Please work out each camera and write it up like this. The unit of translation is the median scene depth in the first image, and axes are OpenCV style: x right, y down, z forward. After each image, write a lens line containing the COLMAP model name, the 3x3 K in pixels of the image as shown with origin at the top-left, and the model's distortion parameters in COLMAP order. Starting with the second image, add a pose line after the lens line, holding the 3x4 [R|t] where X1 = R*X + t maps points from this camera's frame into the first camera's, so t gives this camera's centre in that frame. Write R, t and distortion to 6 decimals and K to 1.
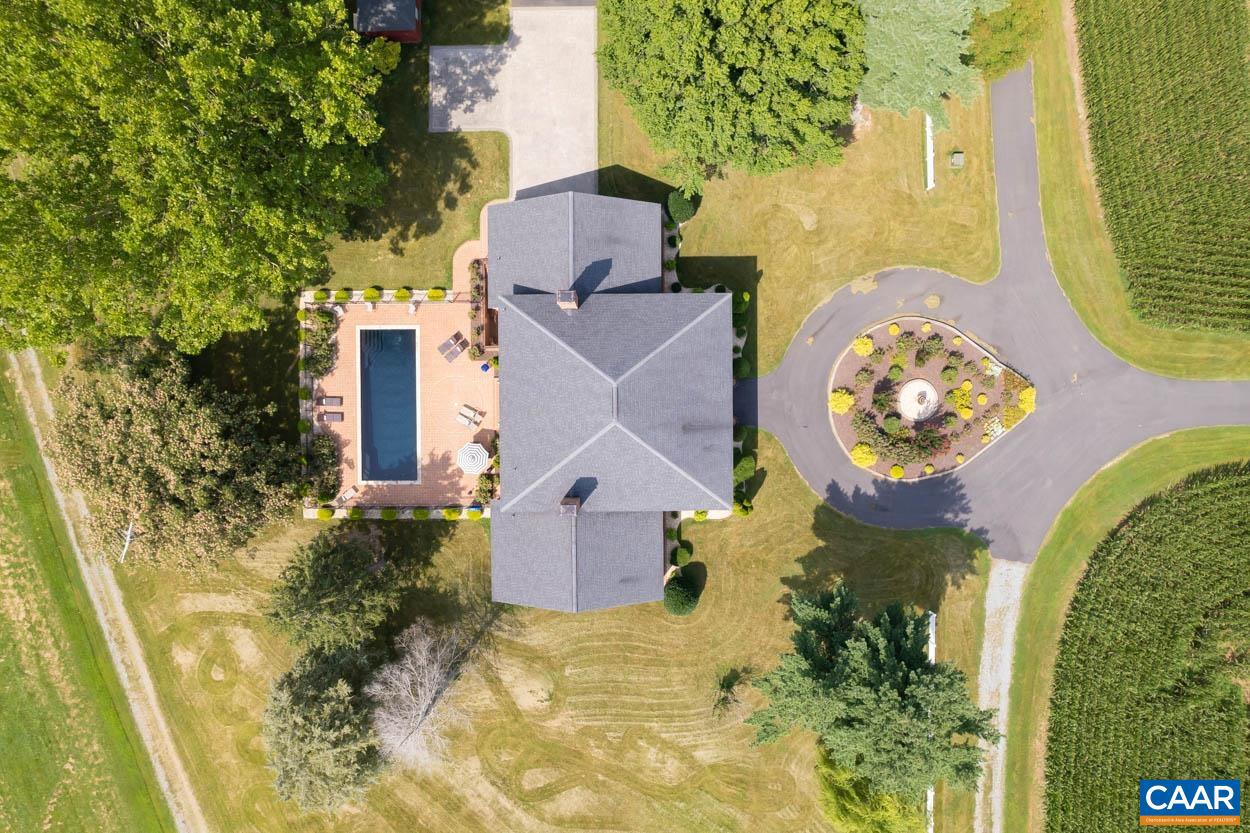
lens RADIAL K [[805.2, 0, 625.0], [0, 805.2, 416.5], [0, 0, 1]] dist [0.000070, -0.000527]
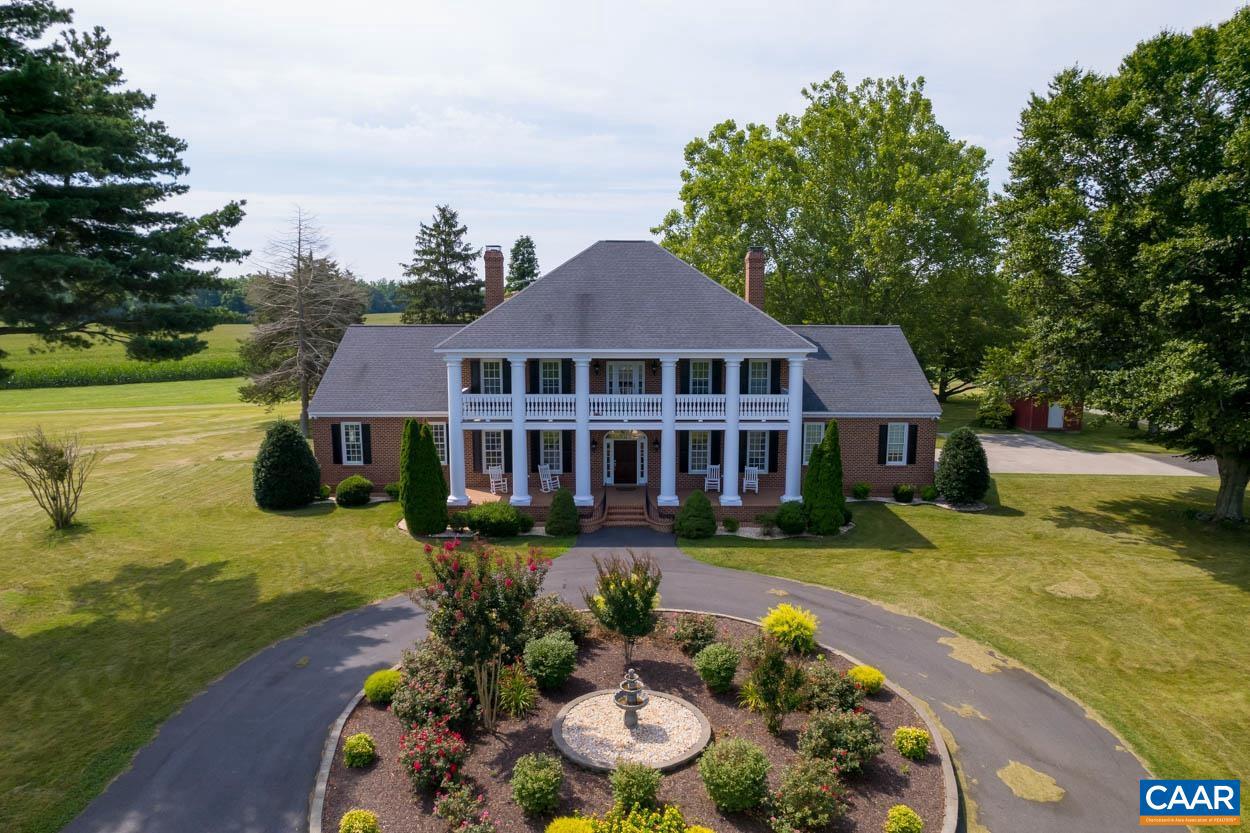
lens RADIAL K [[814.2, 0, 630.3], [0, 814.2, 410.5], [0, 0, 1]] dist [-0.052737, 0.065336]
pose [[0.001327, 0.138589, -0.990349, 0.617327], [-0.999631, -0.026674, -0.005072, -0.013422], [-0.027119, 0.989991, 0.138503, 0.851395]]
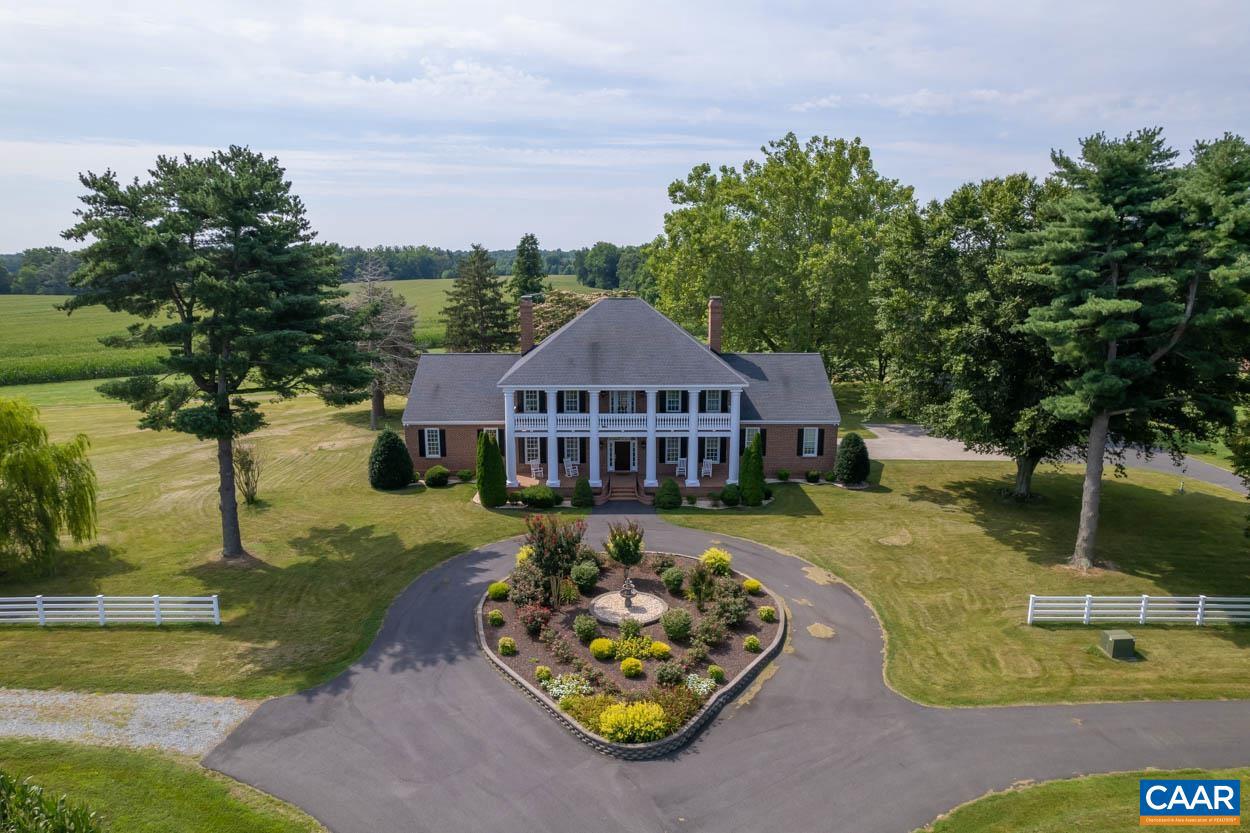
lens RADIAL K [[805.2, 0, 625.0], [0, 805.2, 416.5], [0, 0, 1]] dist [0.000070, -0.000527]
pose [[0.004470, 0.193839, -0.981023, 0.861472], [-0.999687, -0.023276, -0.009154, -0.007949], [-0.024608, 0.980757, 0.193674, 0.766444]]
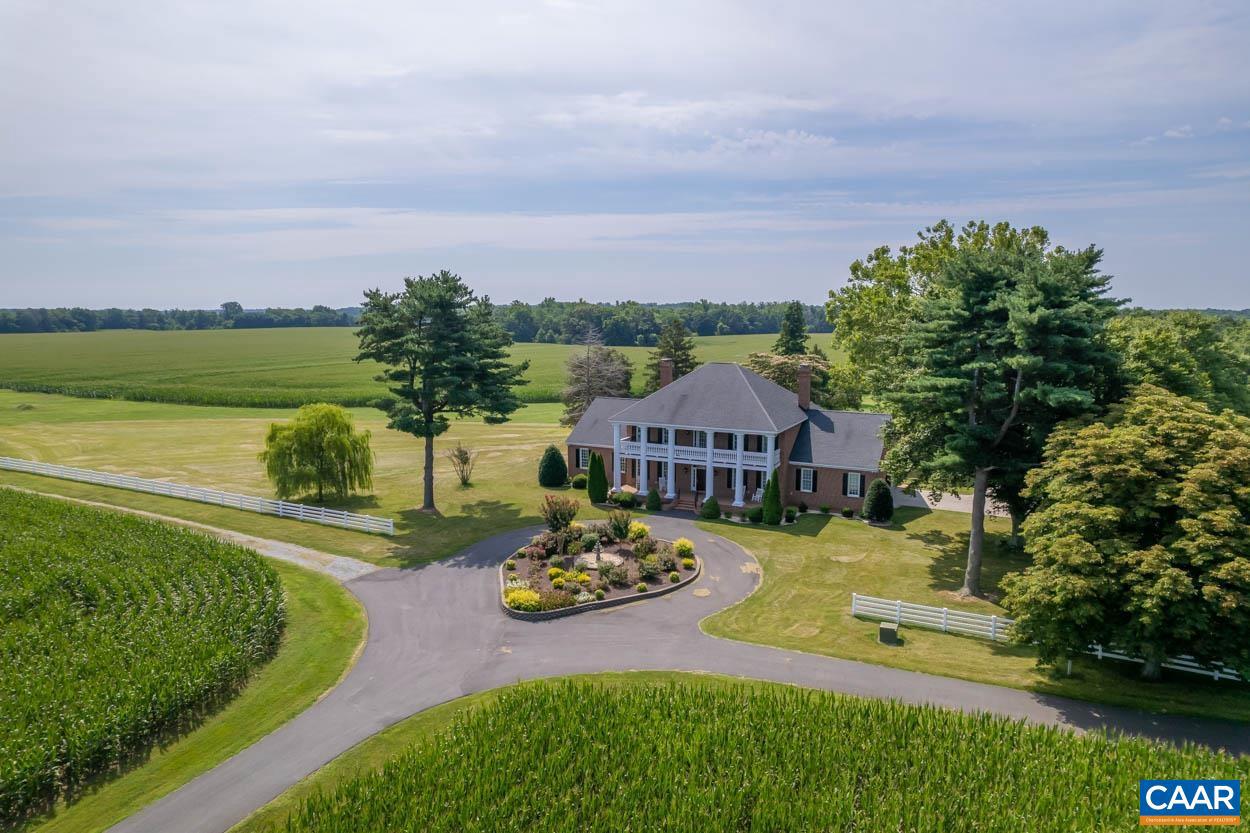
lens RADIAL K [[805.2, 0, 625.0], [0, 805.2, 416.5], [0, 0, 1]] dist [0.000070, -0.000527]
pose [[-0.443189, 0.118147, -0.888608, 1.075237], [-0.896018, -0.088364, 0.435136, -0.390332], [-0.027111, 0.989057, 0.145024, 0.723120]]
